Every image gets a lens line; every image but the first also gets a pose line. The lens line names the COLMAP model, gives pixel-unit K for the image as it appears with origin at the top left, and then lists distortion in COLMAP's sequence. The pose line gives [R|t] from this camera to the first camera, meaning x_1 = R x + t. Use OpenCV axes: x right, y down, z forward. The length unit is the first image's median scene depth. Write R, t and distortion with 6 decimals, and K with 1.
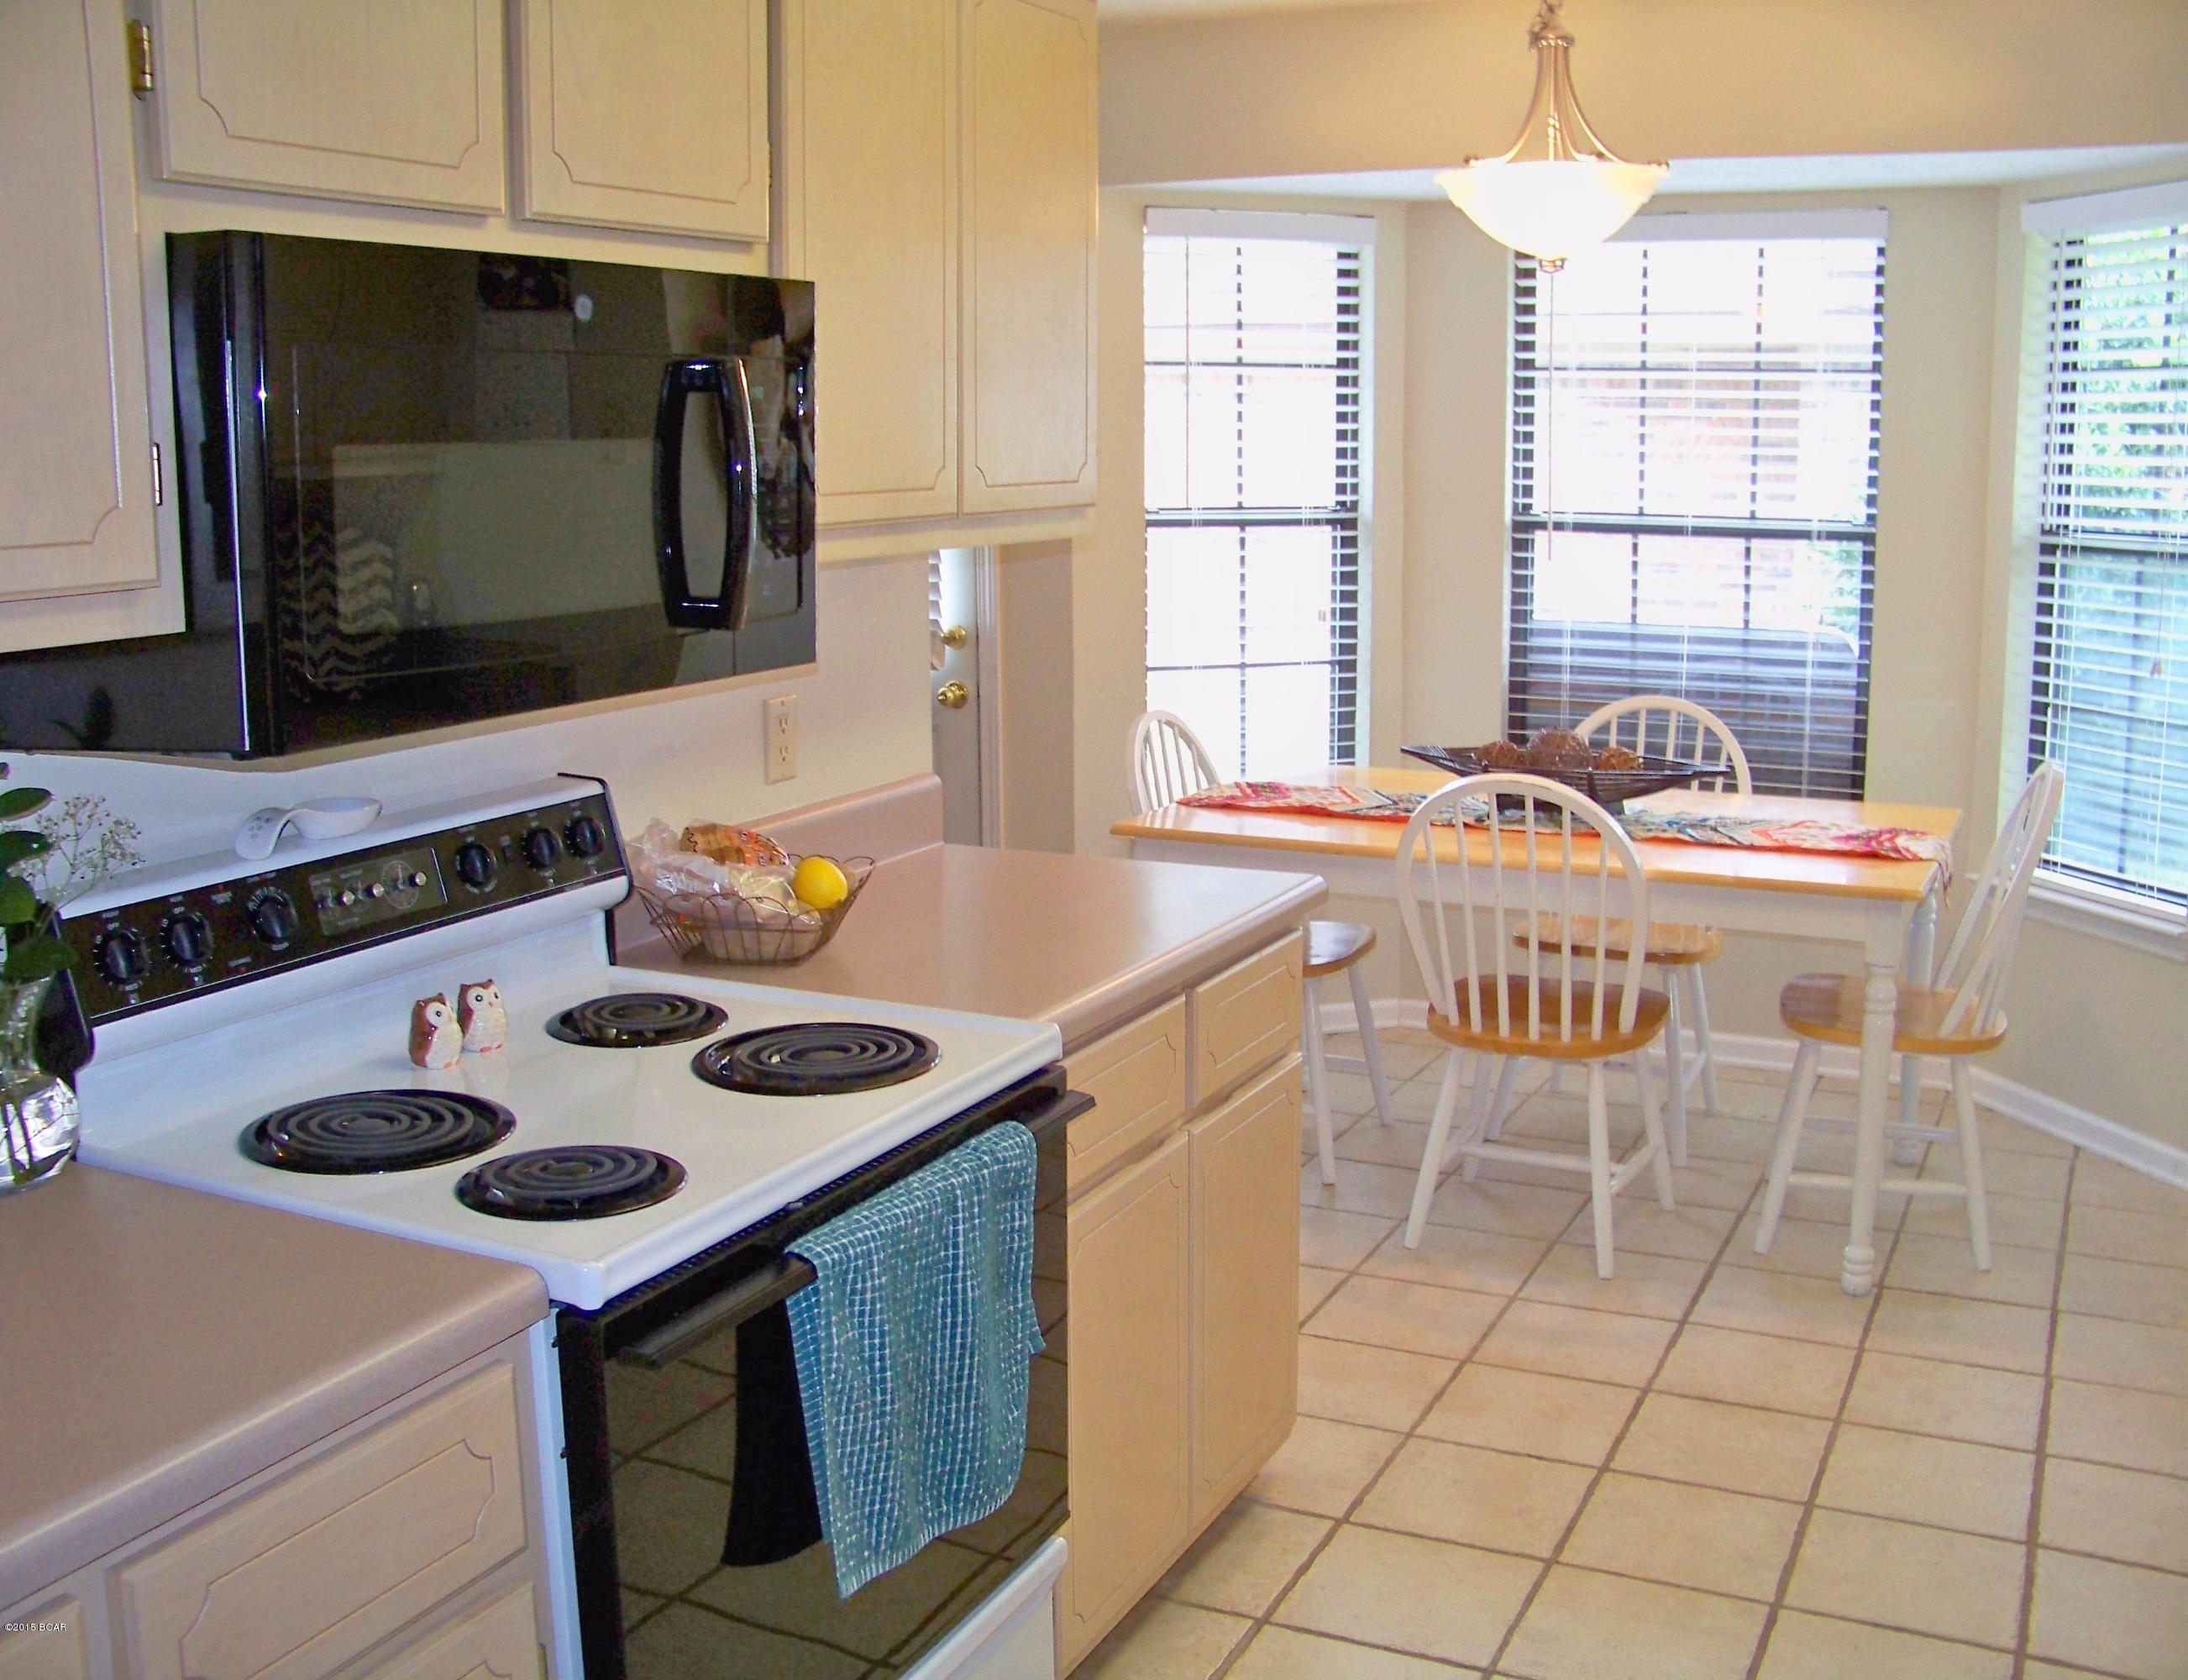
lens RADIAL K [[2133.8, 0, 1094.0], [0, 2133.8, 840.0], [0, 0, 1]] dist [-0.292937, 0.340401]
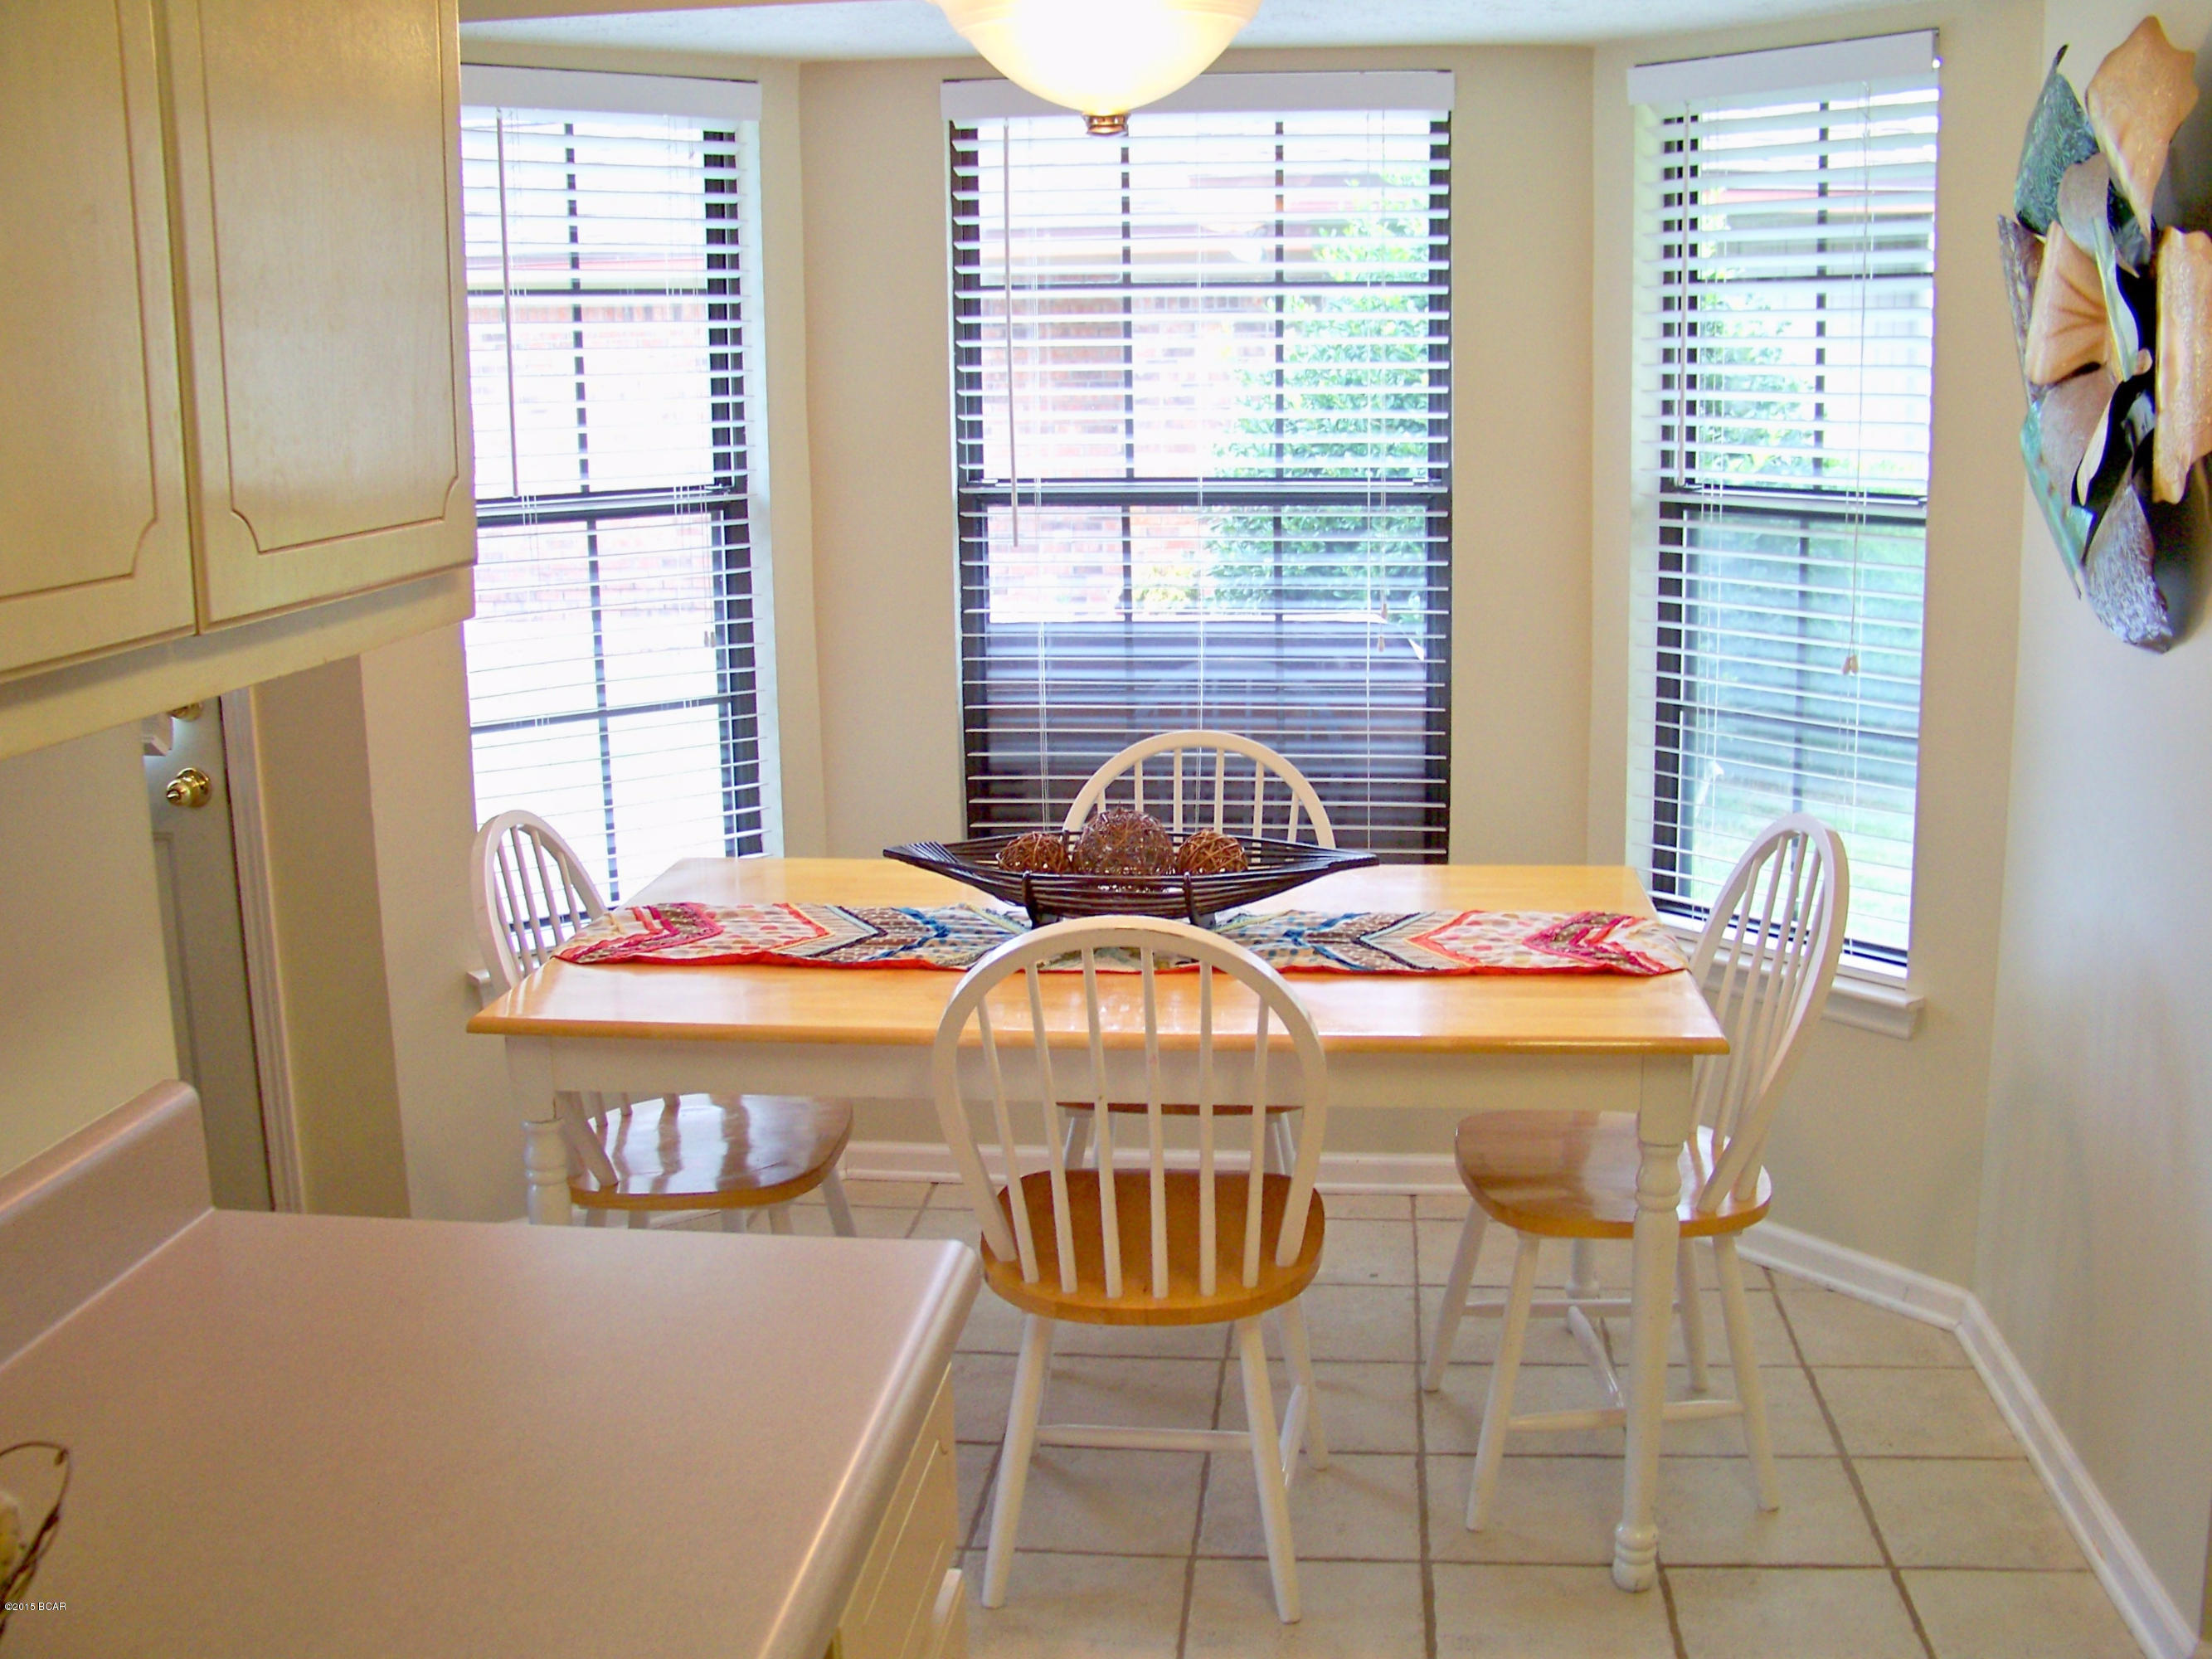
lens RADIAL K [[2180.5, 0, 1122.9], [0, 2180.5, 827.3], [0, 0, 1]] dist [-0.255182, 0.322186]
pose [[0.935188, -0.078594, 0.345321, -0.019377], [0.072200, 0.996897, 0.031362, -0.055980], [-0.346714, -0.004397, 0.937960, 0.268011]]
